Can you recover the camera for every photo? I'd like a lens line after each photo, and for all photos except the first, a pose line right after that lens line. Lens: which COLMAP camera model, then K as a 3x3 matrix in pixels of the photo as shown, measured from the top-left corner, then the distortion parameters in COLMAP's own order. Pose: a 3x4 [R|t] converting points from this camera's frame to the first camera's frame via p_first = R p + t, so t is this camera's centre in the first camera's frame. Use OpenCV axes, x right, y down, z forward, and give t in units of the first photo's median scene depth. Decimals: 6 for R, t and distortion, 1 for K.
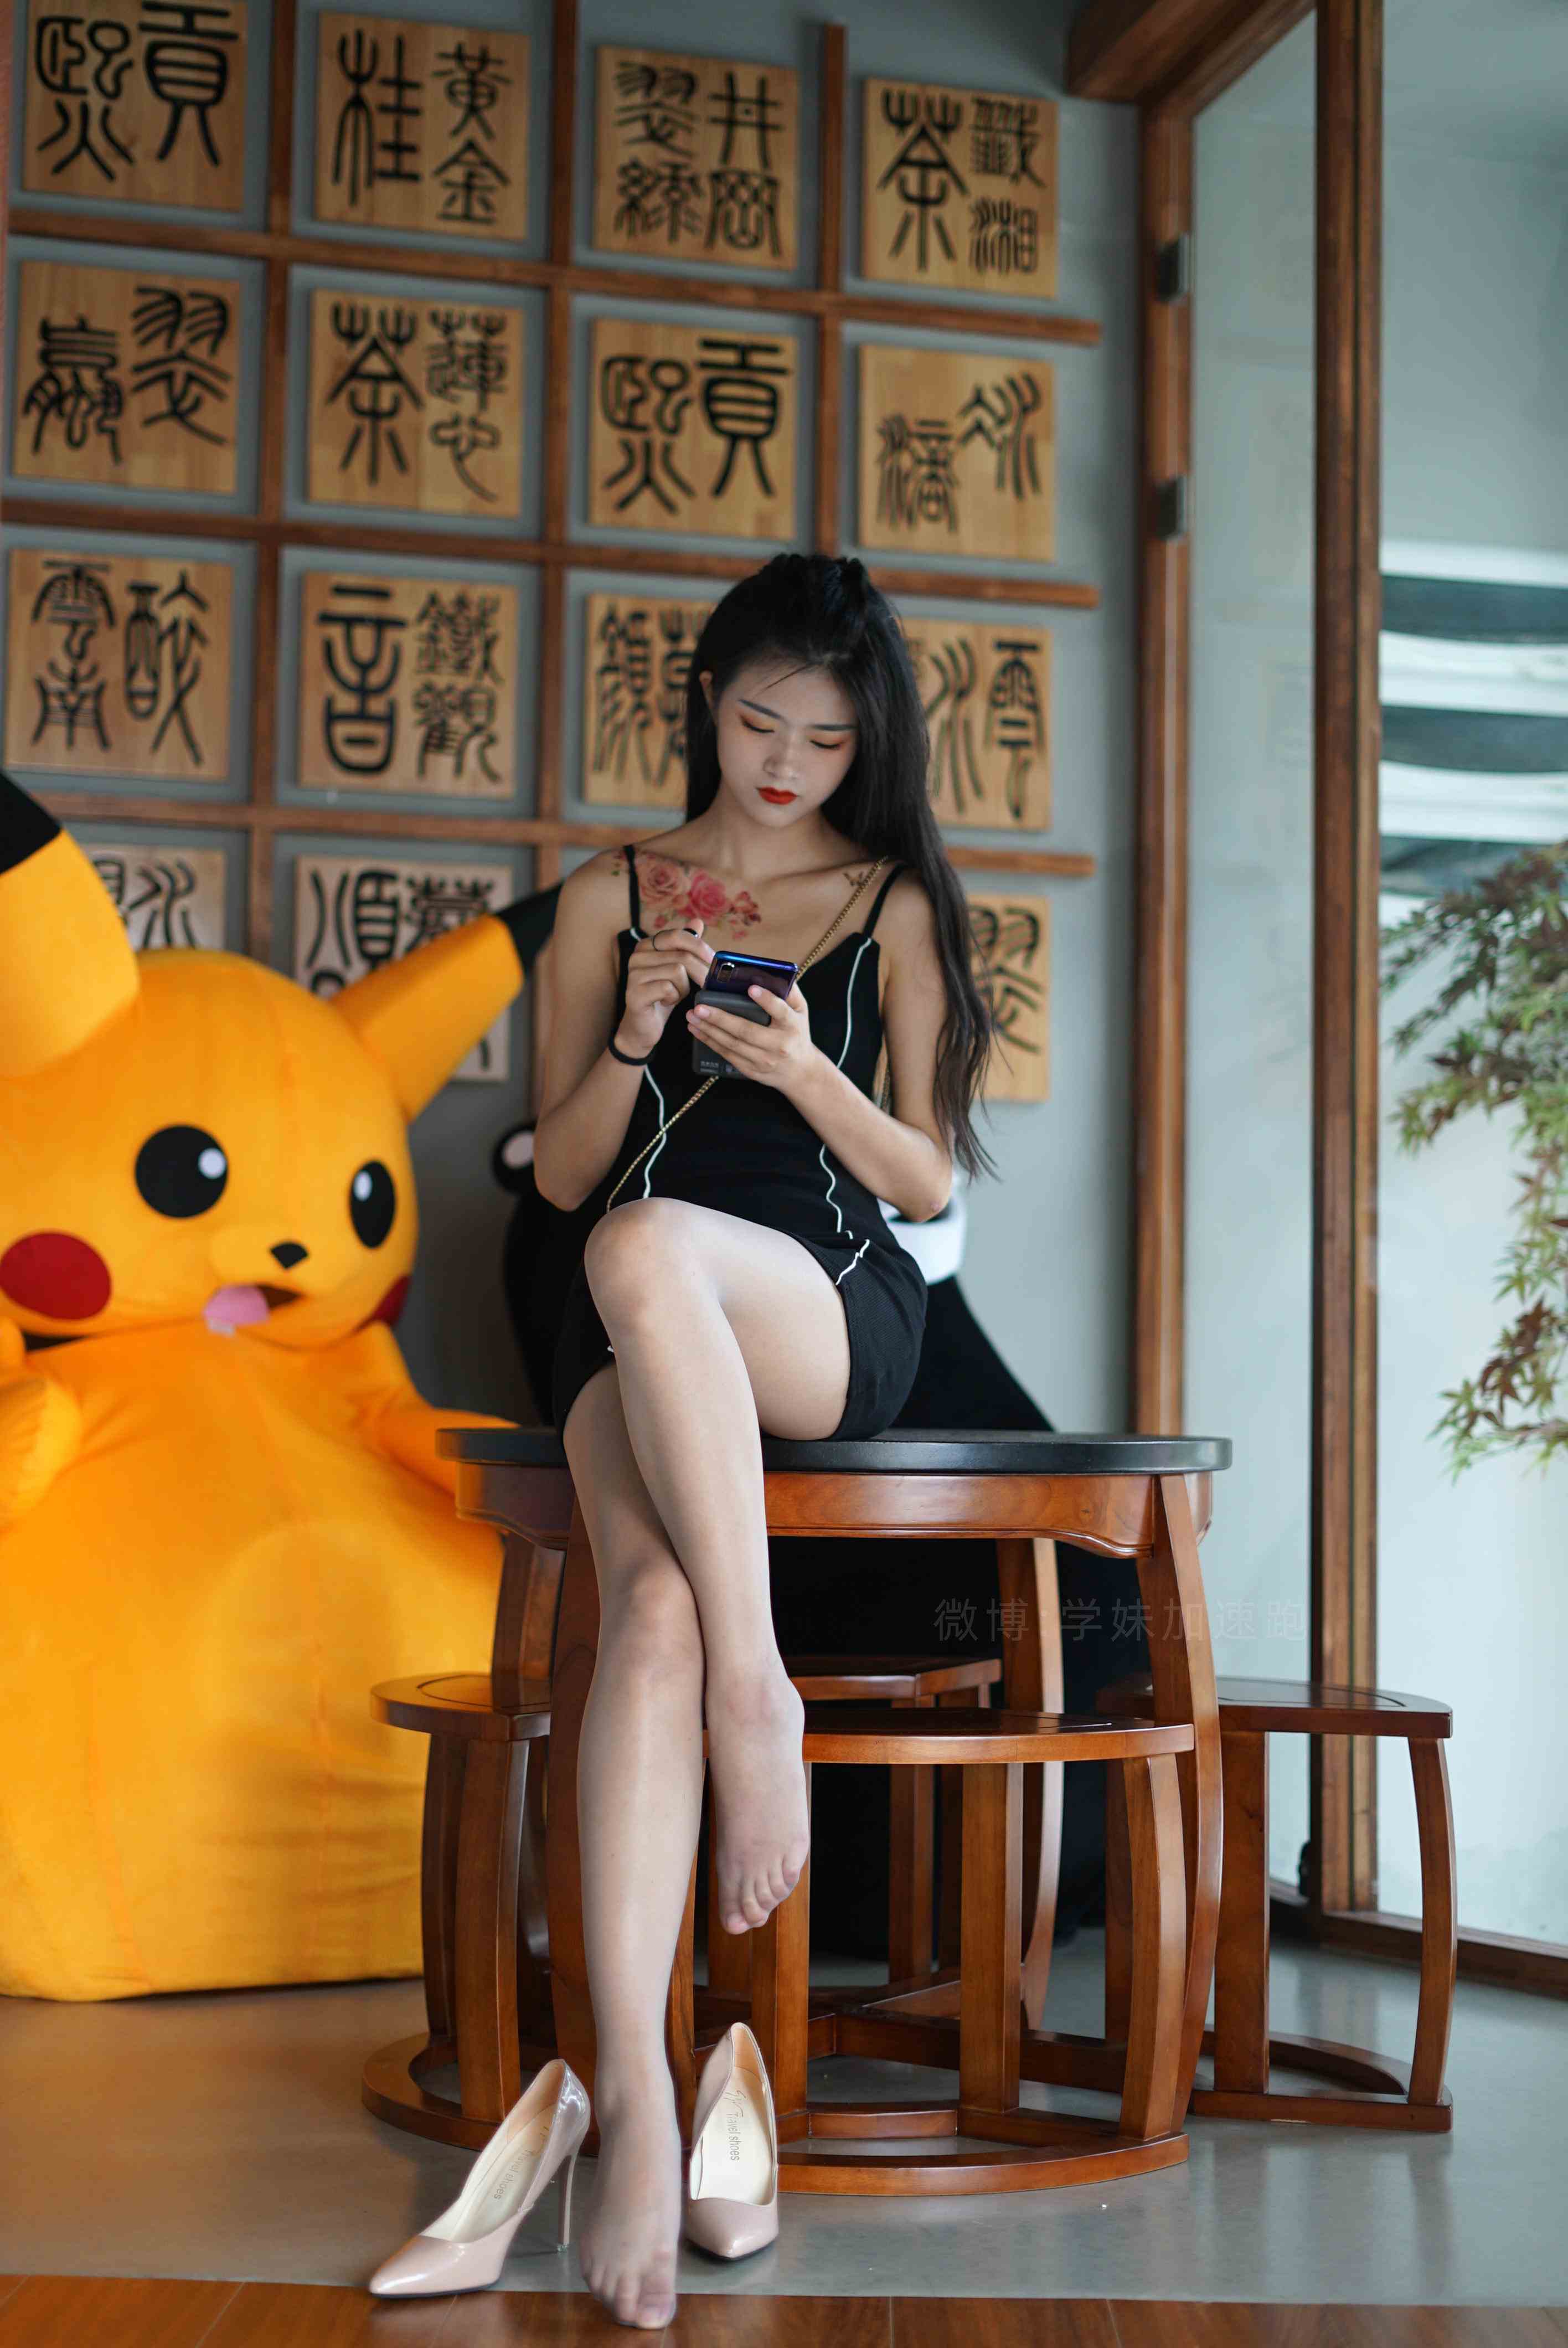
lens RADIAL K [[3468.0, 0, 784.0], [0, 3468.0, 1174.0], [0, 0, 1]] dist [-0.032843, -0.002194]
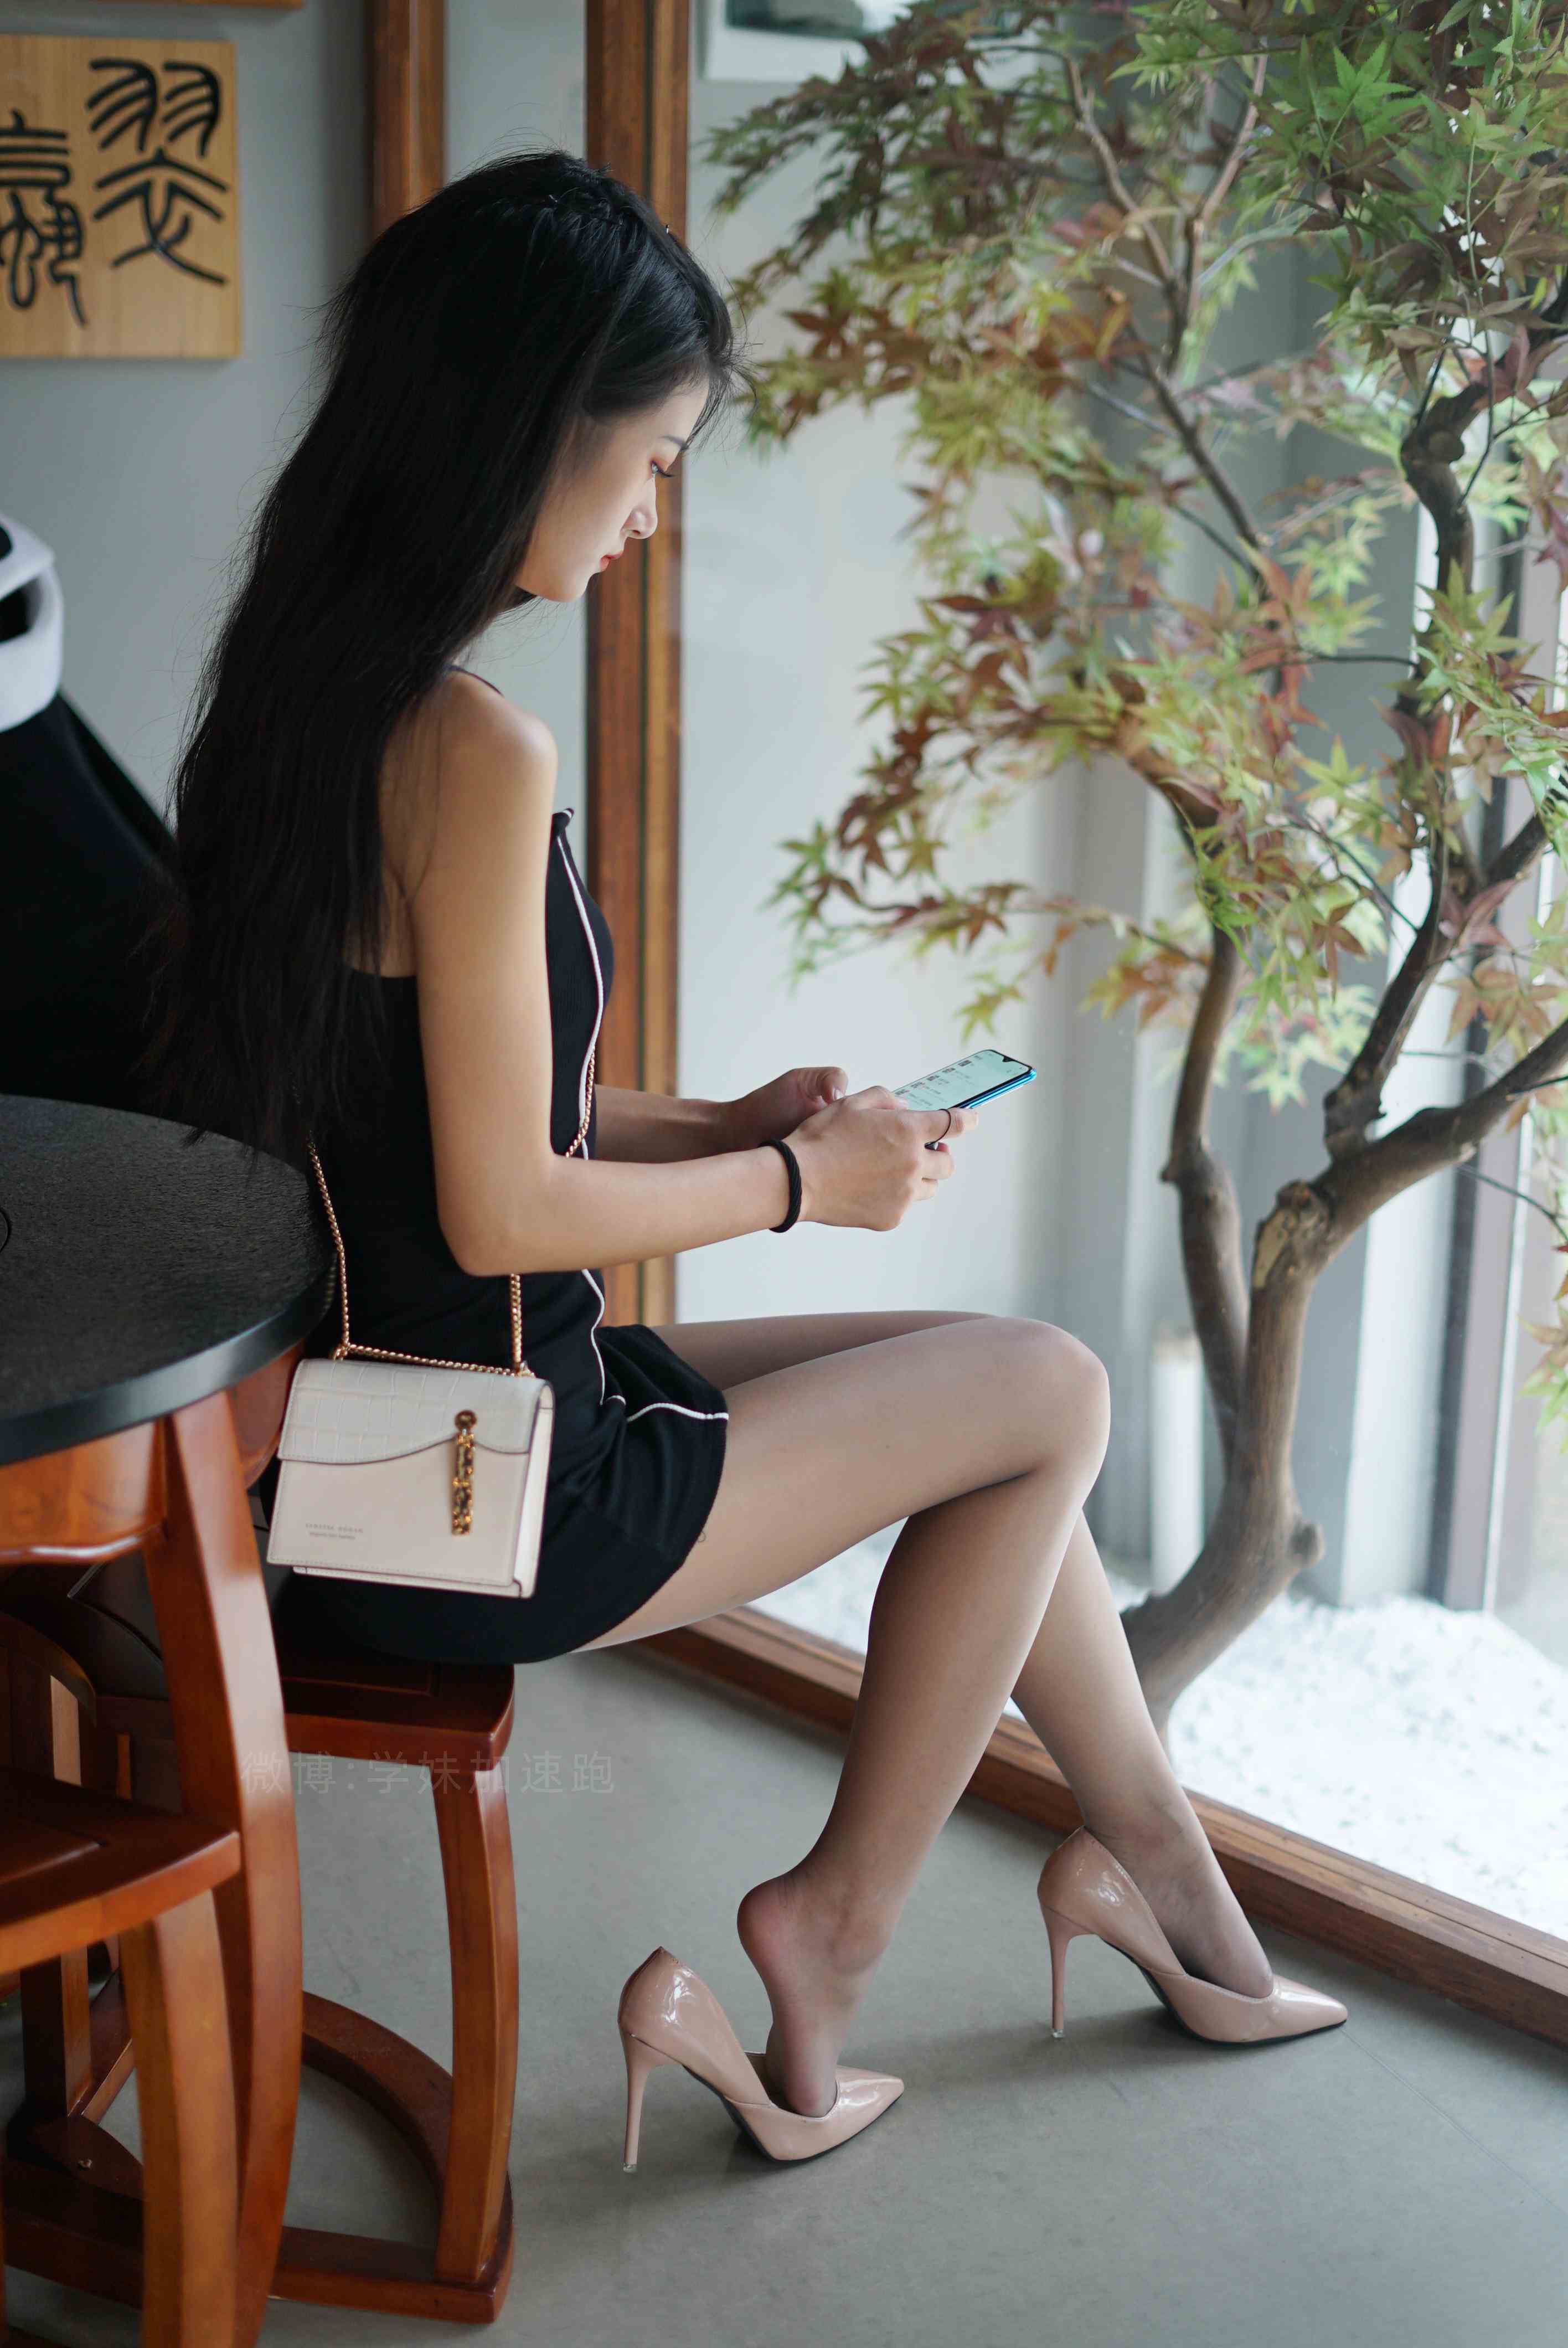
lens RADIAL K [[3468.0, 0, 784.0], [0, 3468.0, 1174.0], [0, 0, 1]] dist [-0.032843, -0.002194]
pose [[0.990914, -0.032407, 0.130532, 0.092718], [-0.011990, 0.945387, 0.325729, -0.097059], [-0.133959, -0.324335, 0.936409, 0.311147]]
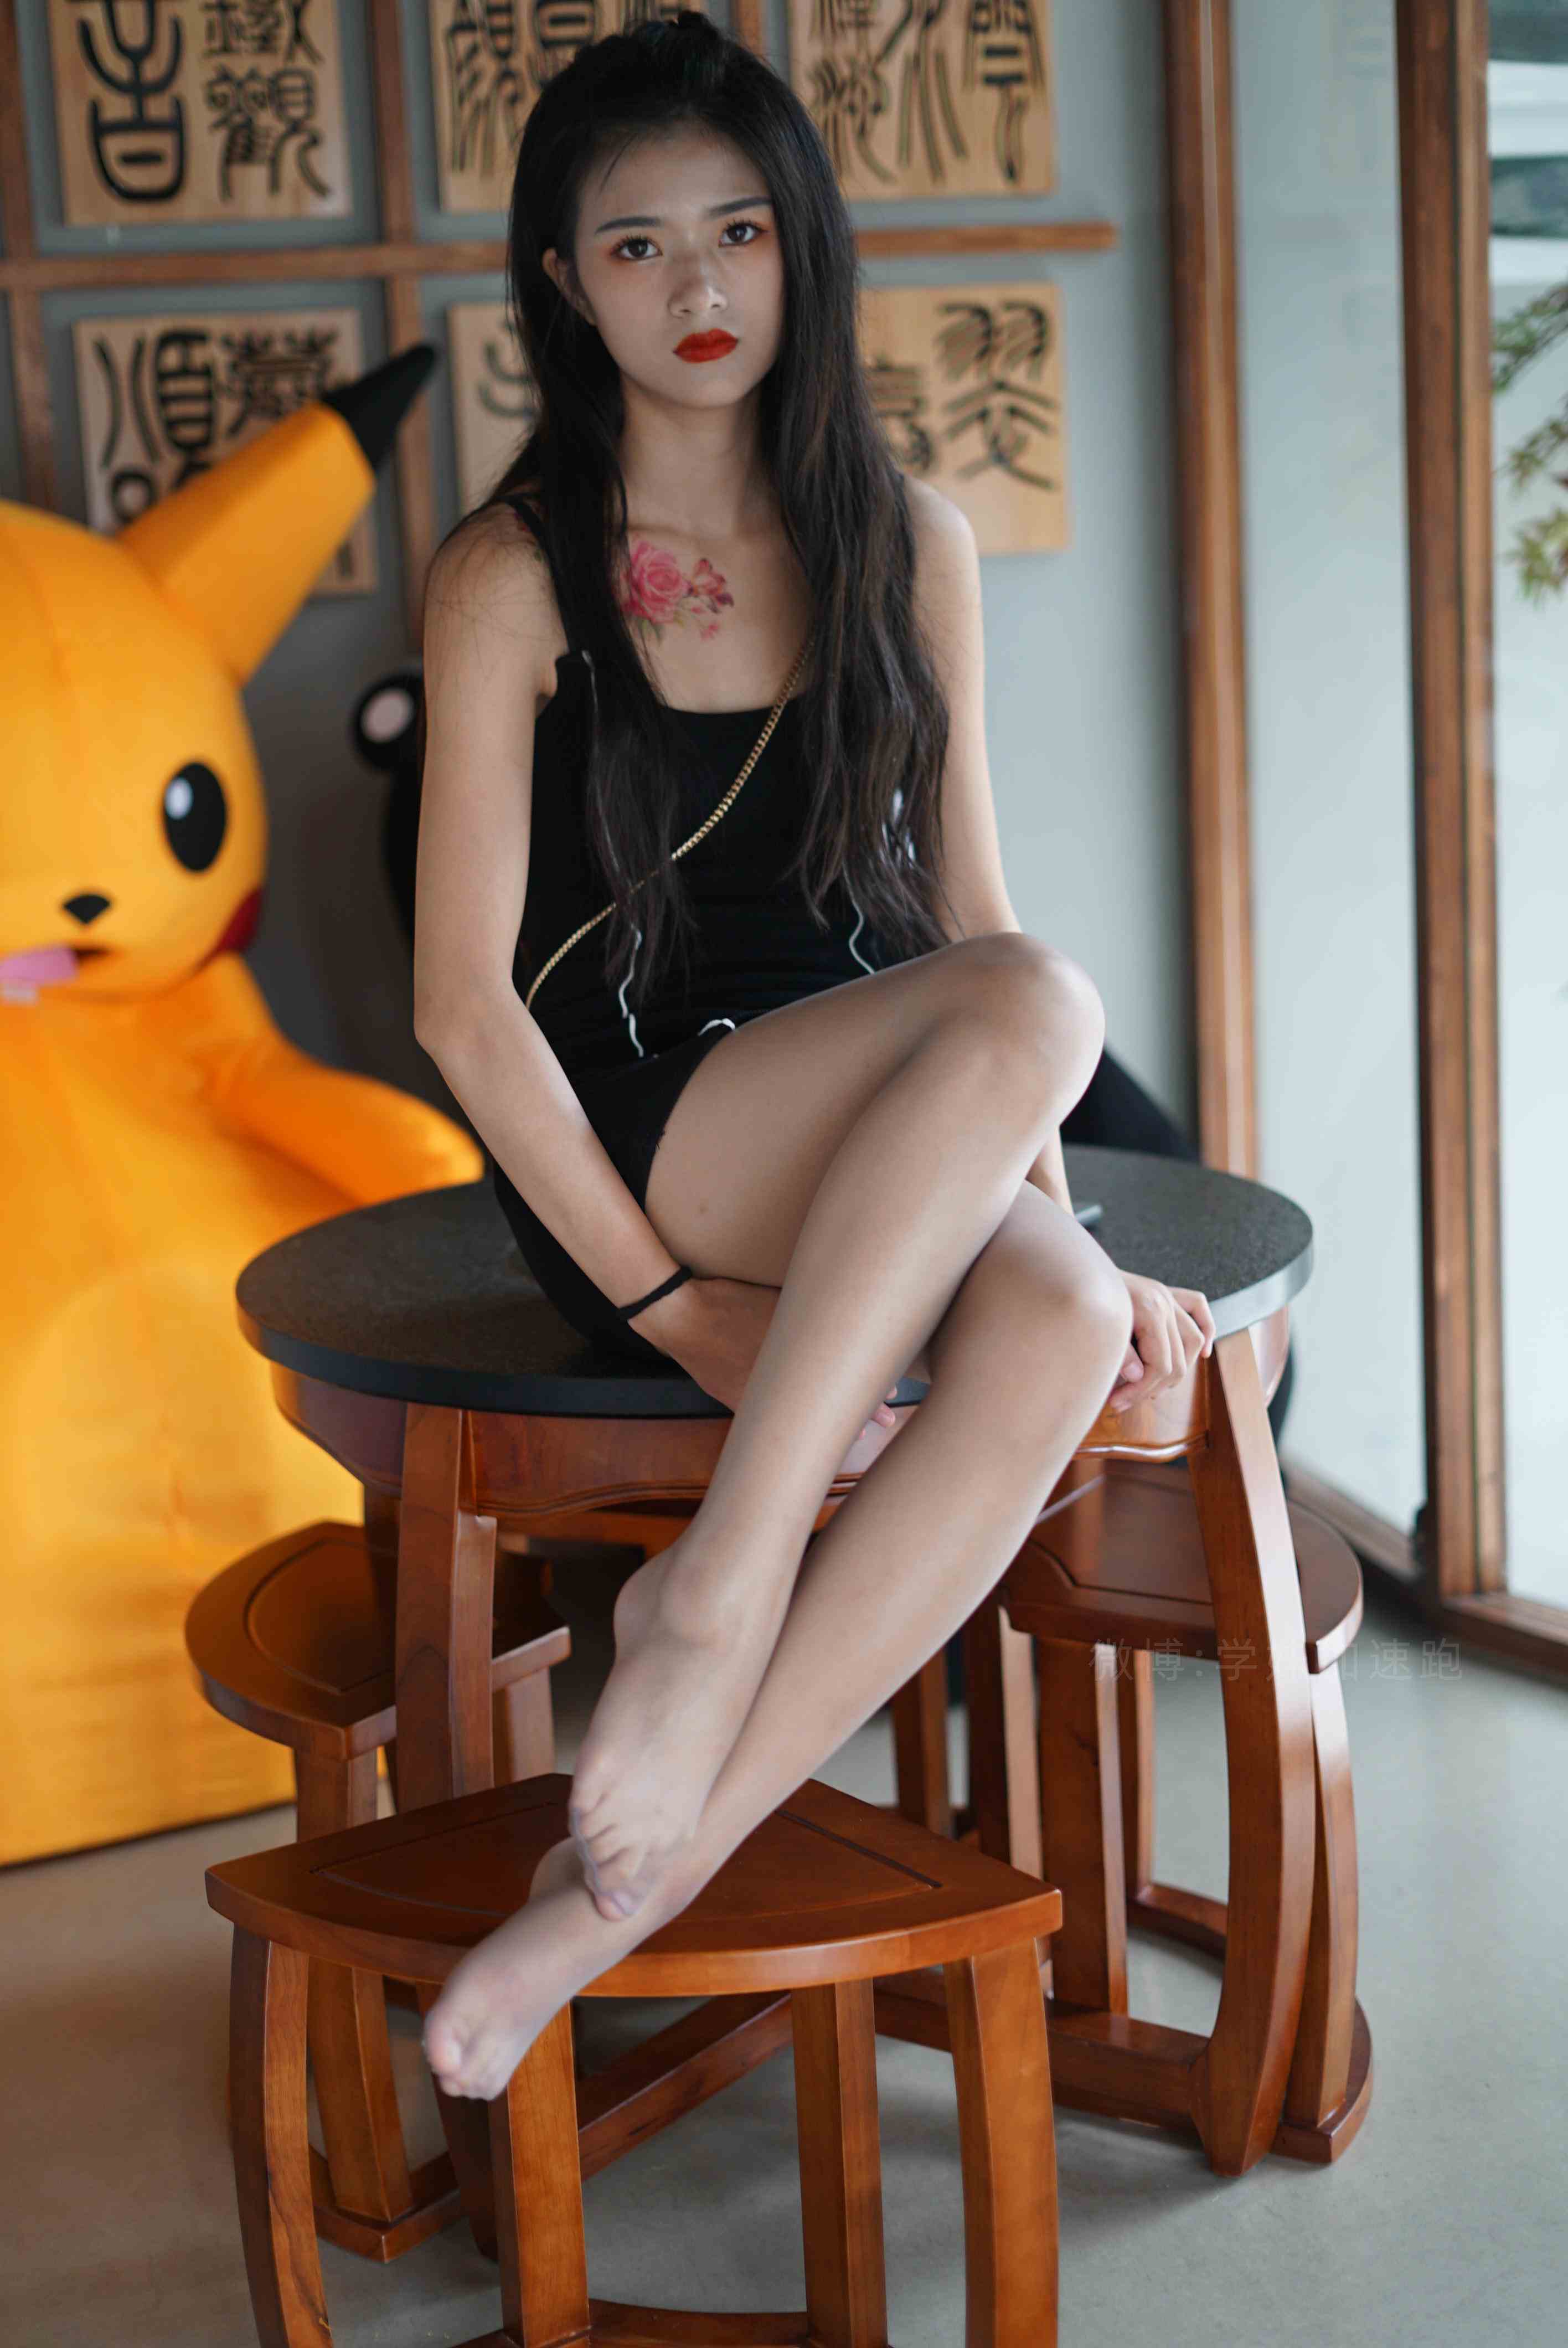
lens RADIAL K [[3468.0, 0, 784.0], [0, 3468.0, 1174.0], [0, 0, 1]] dist [-0.032843, -0.002194]
pose [[0.997623, -0.060049, -0.033797, 0.031158], [0.066687, 0.964865, 0.254144, -0.093305], [0.017348, -0.255794, 0.966576, 0.211477]]
